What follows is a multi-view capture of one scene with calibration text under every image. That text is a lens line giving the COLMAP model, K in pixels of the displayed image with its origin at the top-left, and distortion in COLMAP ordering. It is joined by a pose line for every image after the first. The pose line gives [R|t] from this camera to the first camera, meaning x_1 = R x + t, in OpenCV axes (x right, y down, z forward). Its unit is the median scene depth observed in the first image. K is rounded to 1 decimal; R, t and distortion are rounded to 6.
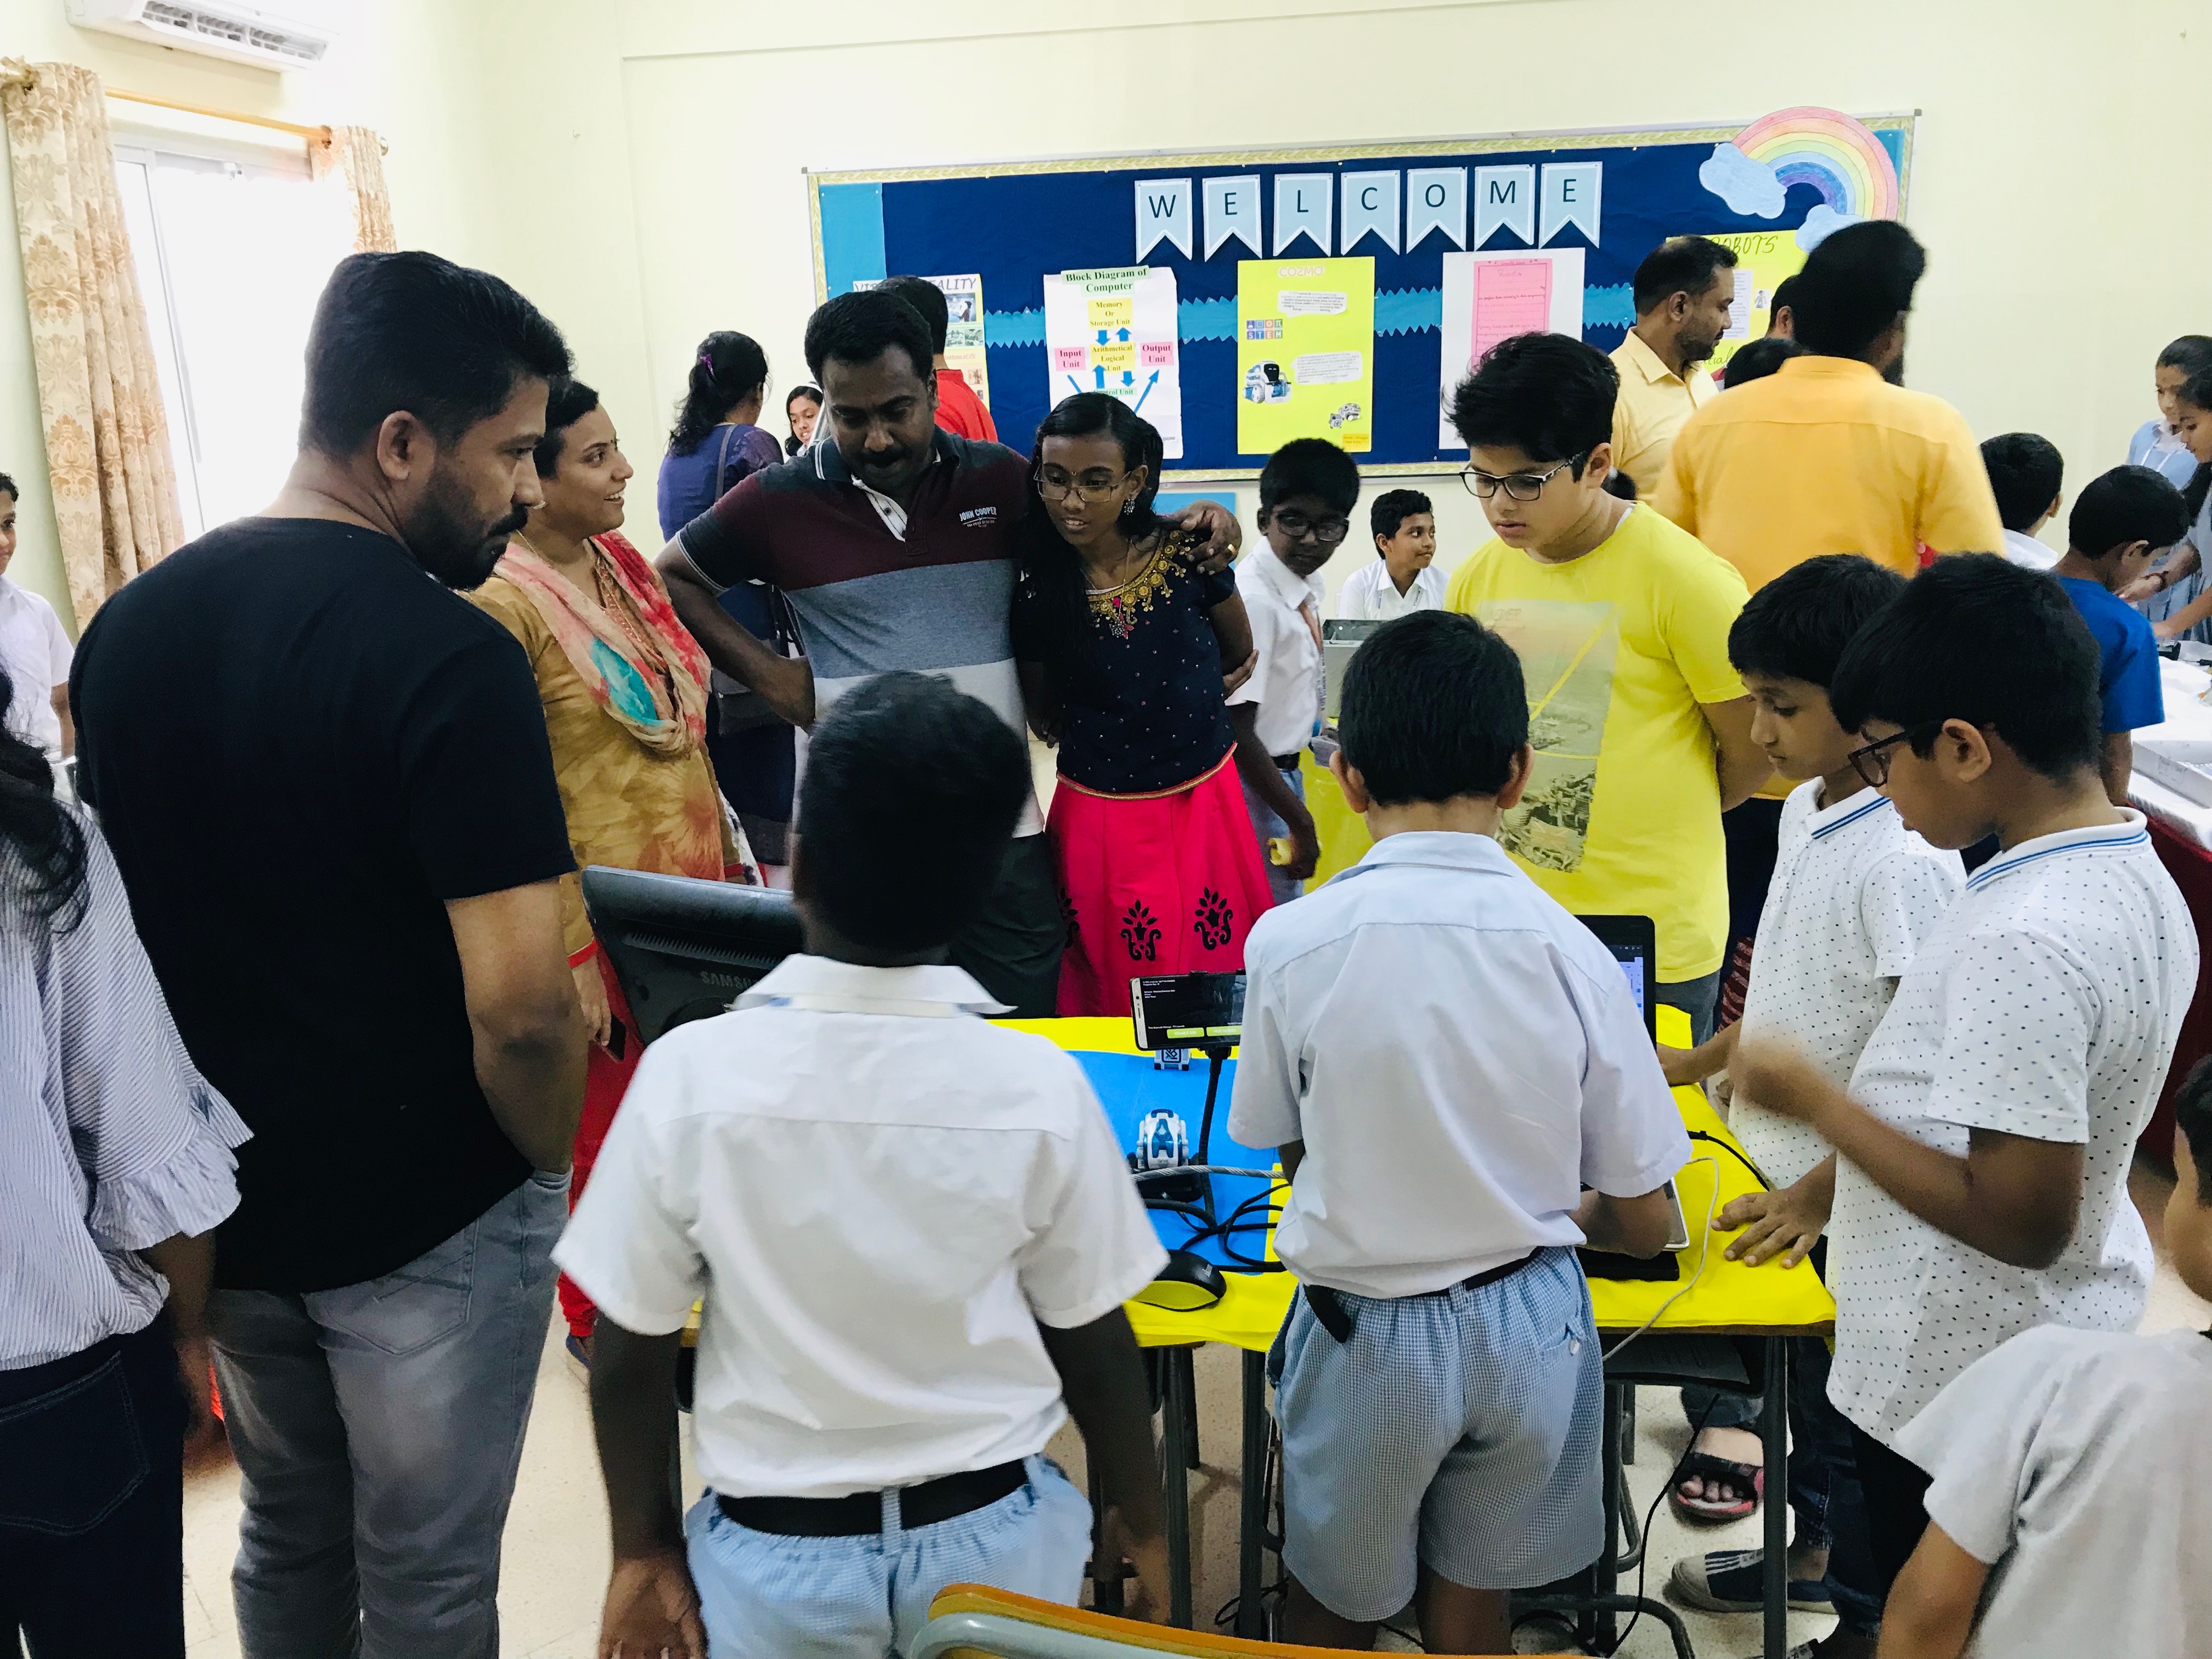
lens RADIAL K [[1939.0, 0, 1106.7], [0, 1939.0, 829.0], [0, 0, 1]] dist [0.018668, 0.009378]
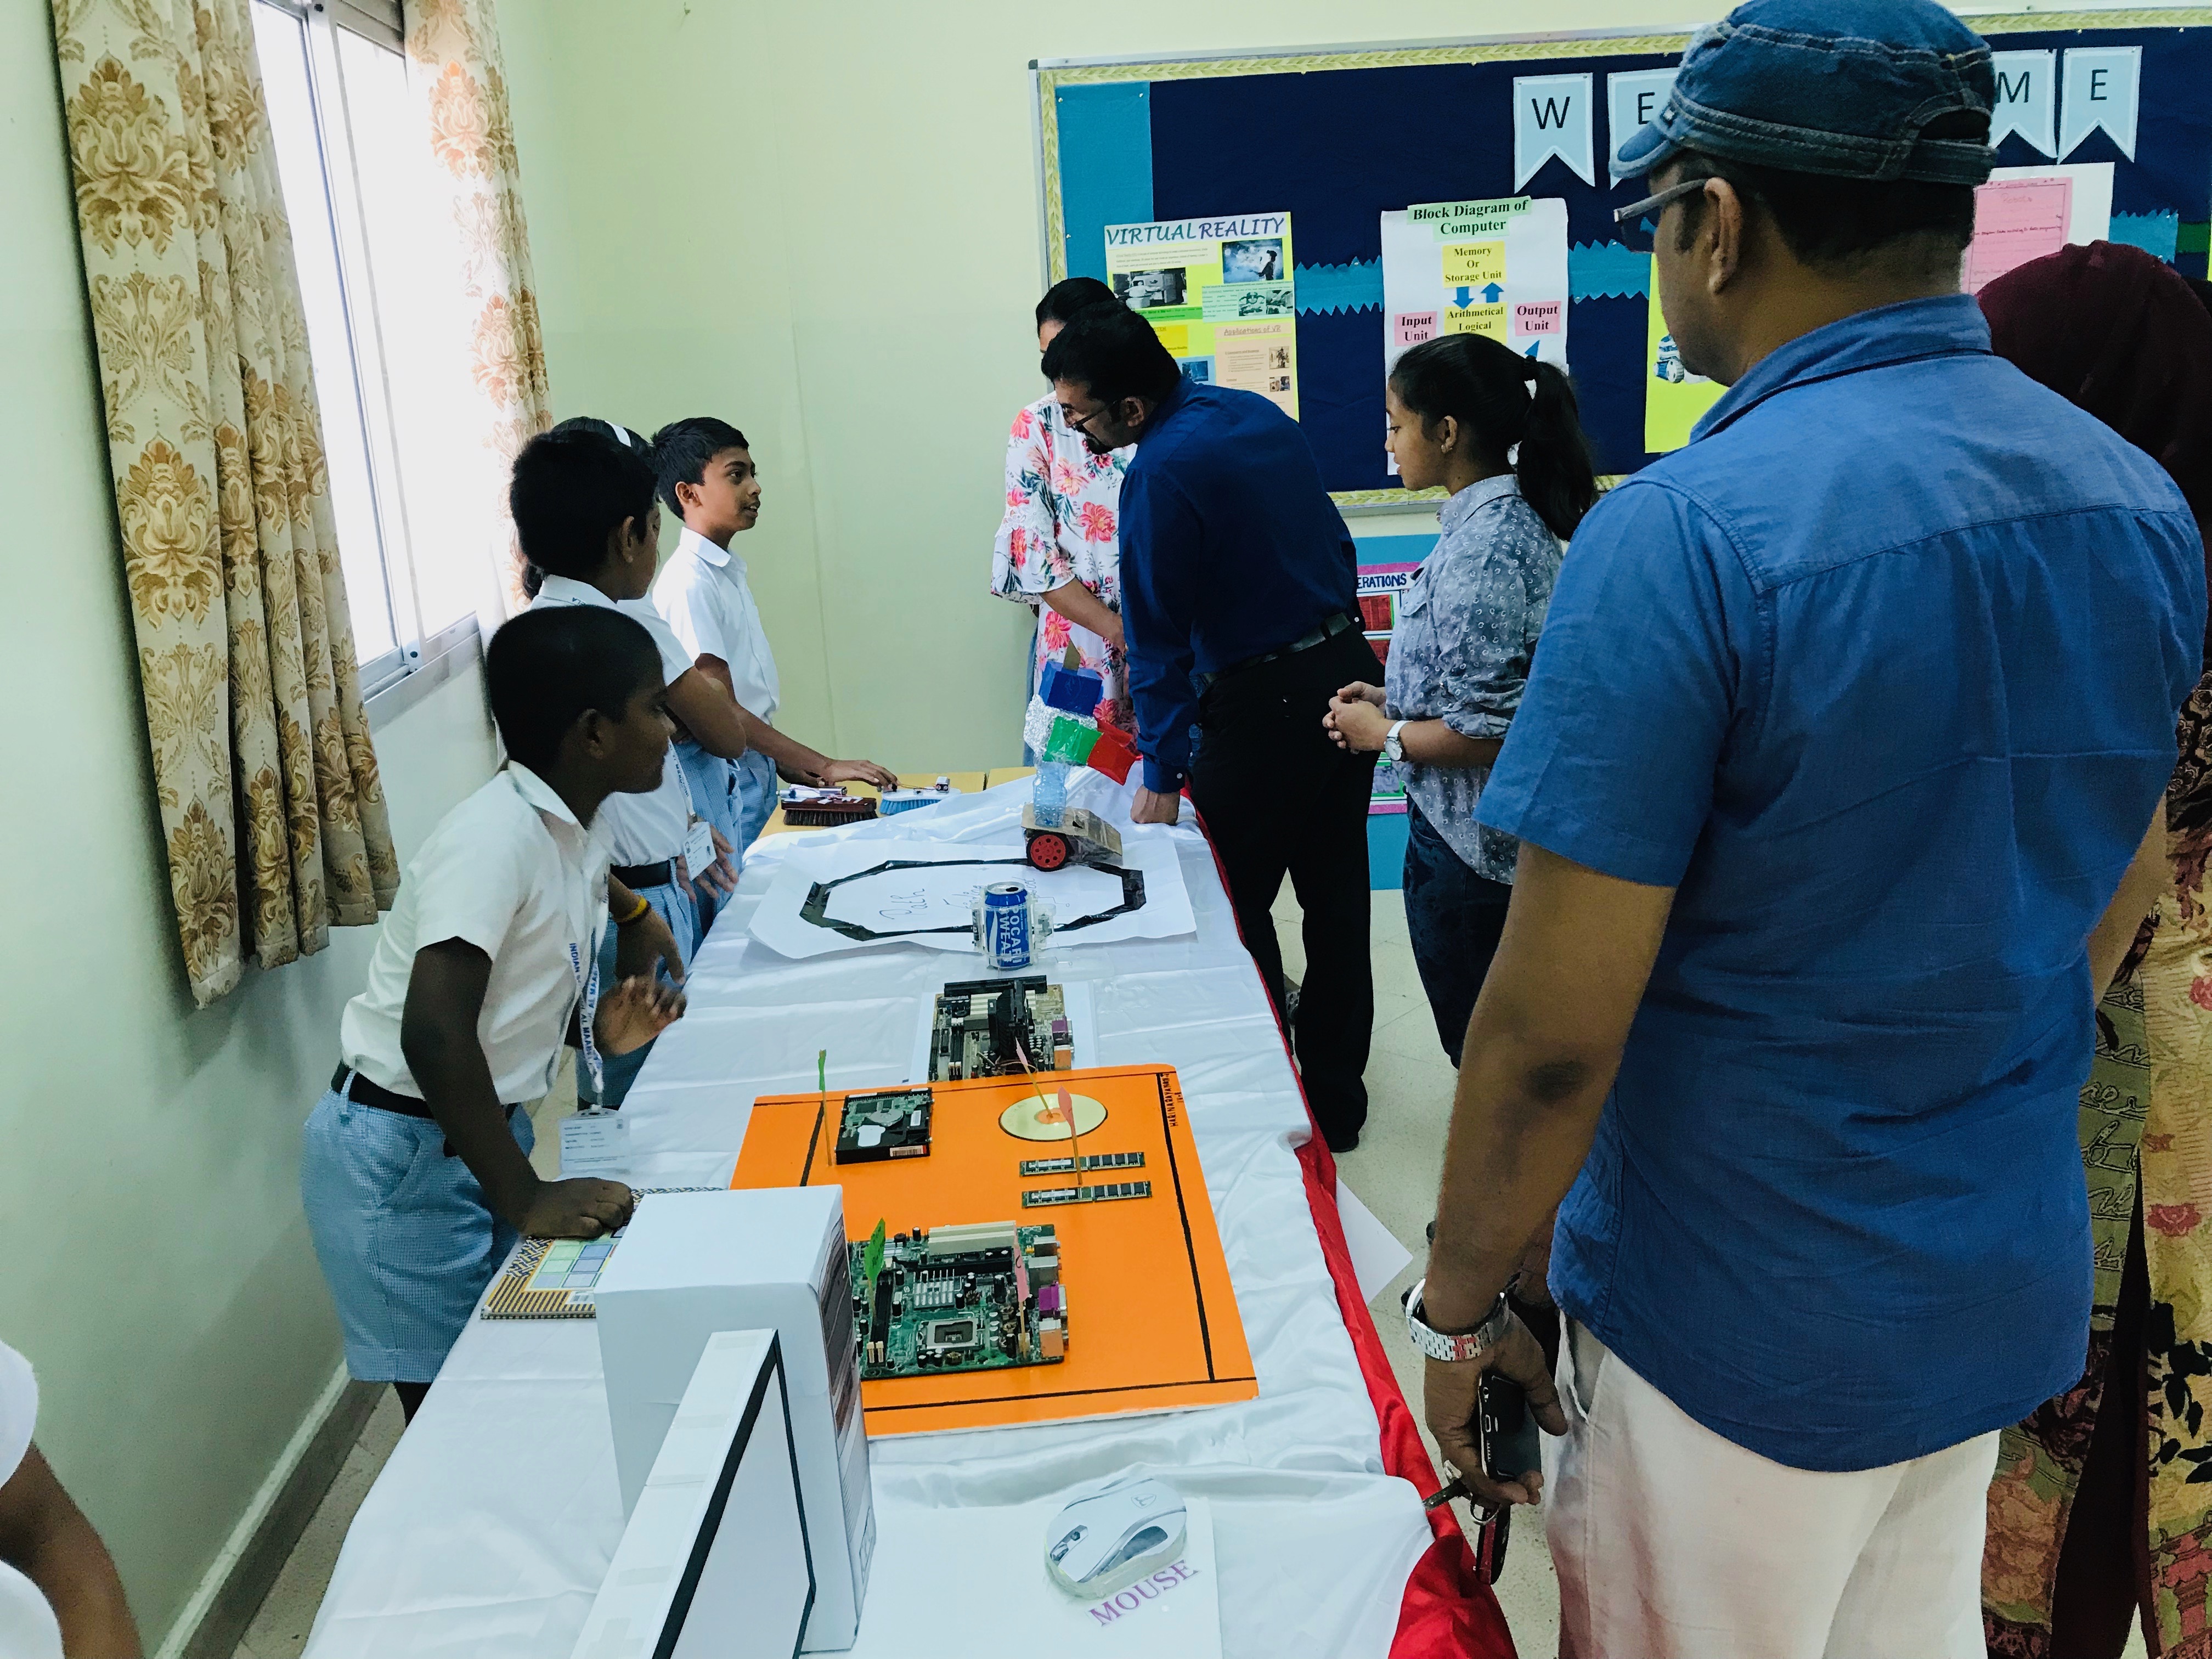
lens RADIAL K [[1939.0, 0, 1130.3], [0, 1939.0, 746.8], [0, 0, 1]] dist [0.018668, 0.009378]
pose [[0.978231, -0.063297, 0.197632, -0.278943], [0.072674, 0.996531, -0.040554, -0.071384], [-0.194379, 0.054034, 0.979437, 0.345552]]
